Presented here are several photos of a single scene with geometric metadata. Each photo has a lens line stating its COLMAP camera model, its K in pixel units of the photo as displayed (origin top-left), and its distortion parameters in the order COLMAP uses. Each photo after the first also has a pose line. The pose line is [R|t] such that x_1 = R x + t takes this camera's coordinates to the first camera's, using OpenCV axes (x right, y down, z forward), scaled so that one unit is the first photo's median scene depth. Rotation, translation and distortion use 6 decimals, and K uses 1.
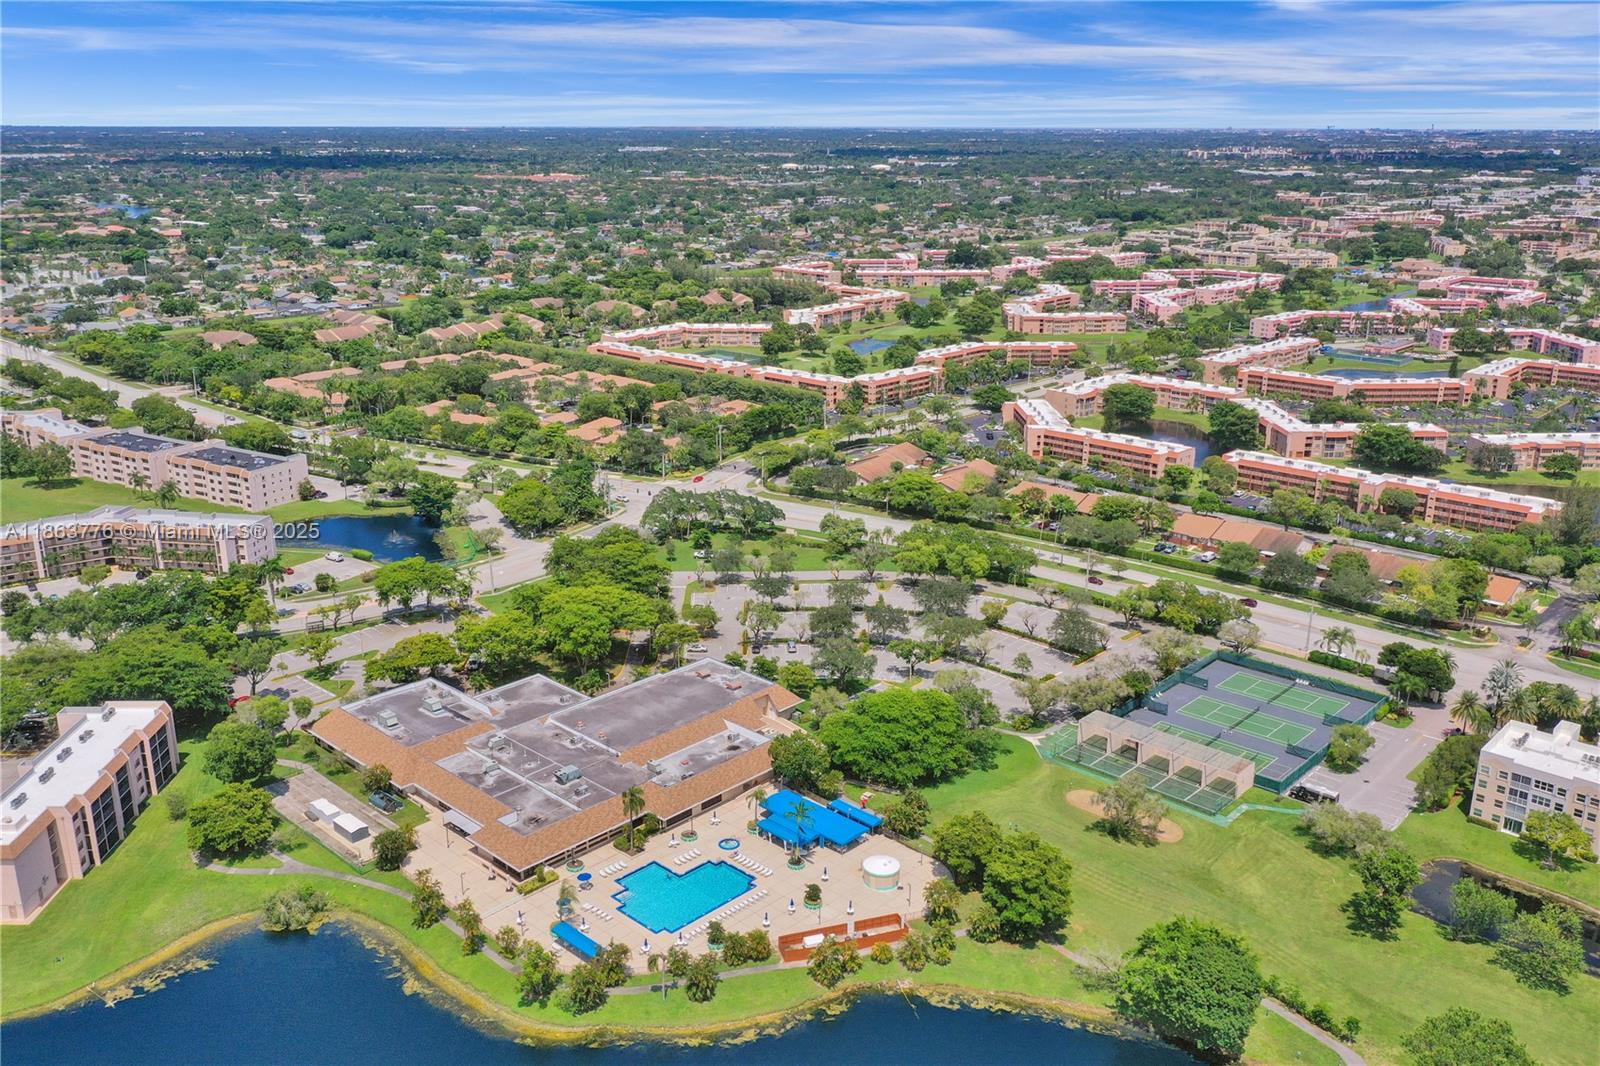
lens RADIAL K [[1307.3, 0, 800.0], [0, 1307.3, 533.0], [0, 0, 1]] dist [-0.002374, -0.004921]
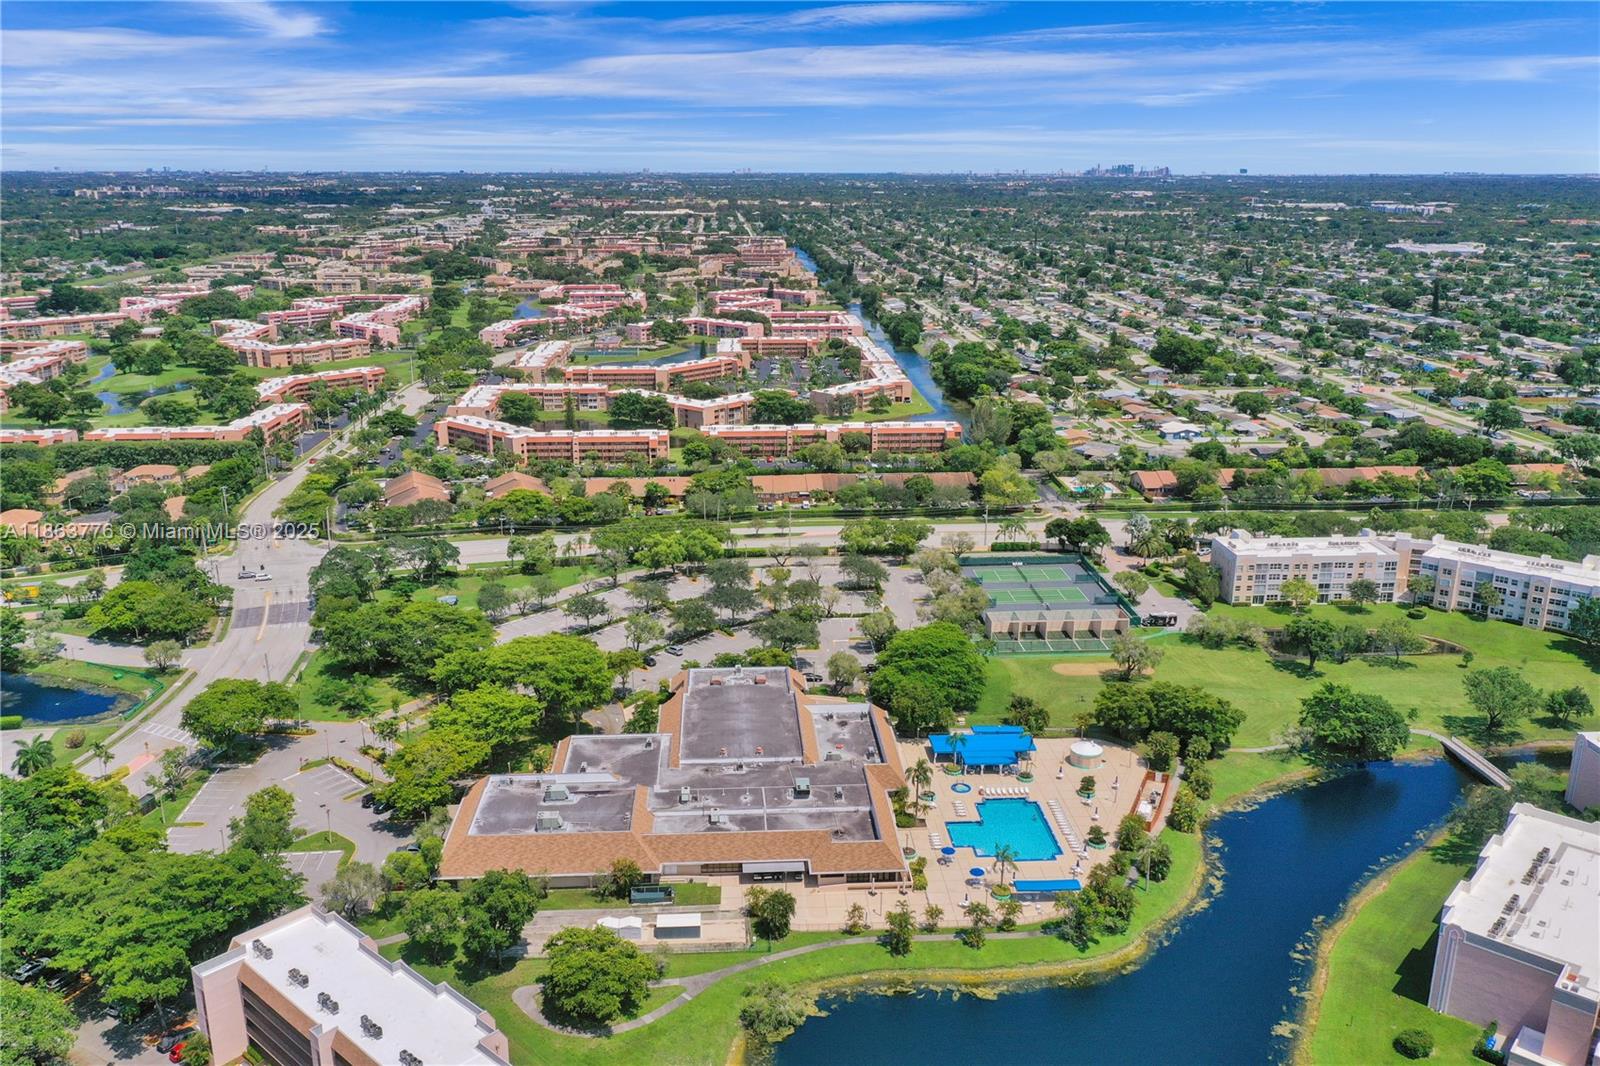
lens RADIAL K [[1264.8, 0, 800.0], [0, 1264.8, 533.0], [0, 0, 1]] dist [0.001571, -0.001399]
pose [[0.685776, -0.200665, 0.699604, -0.733717], [0.214869, 0.974216, 0.068809, -0.055244], [-0.695373, 0.103135, 0.711210, 0.305353]]
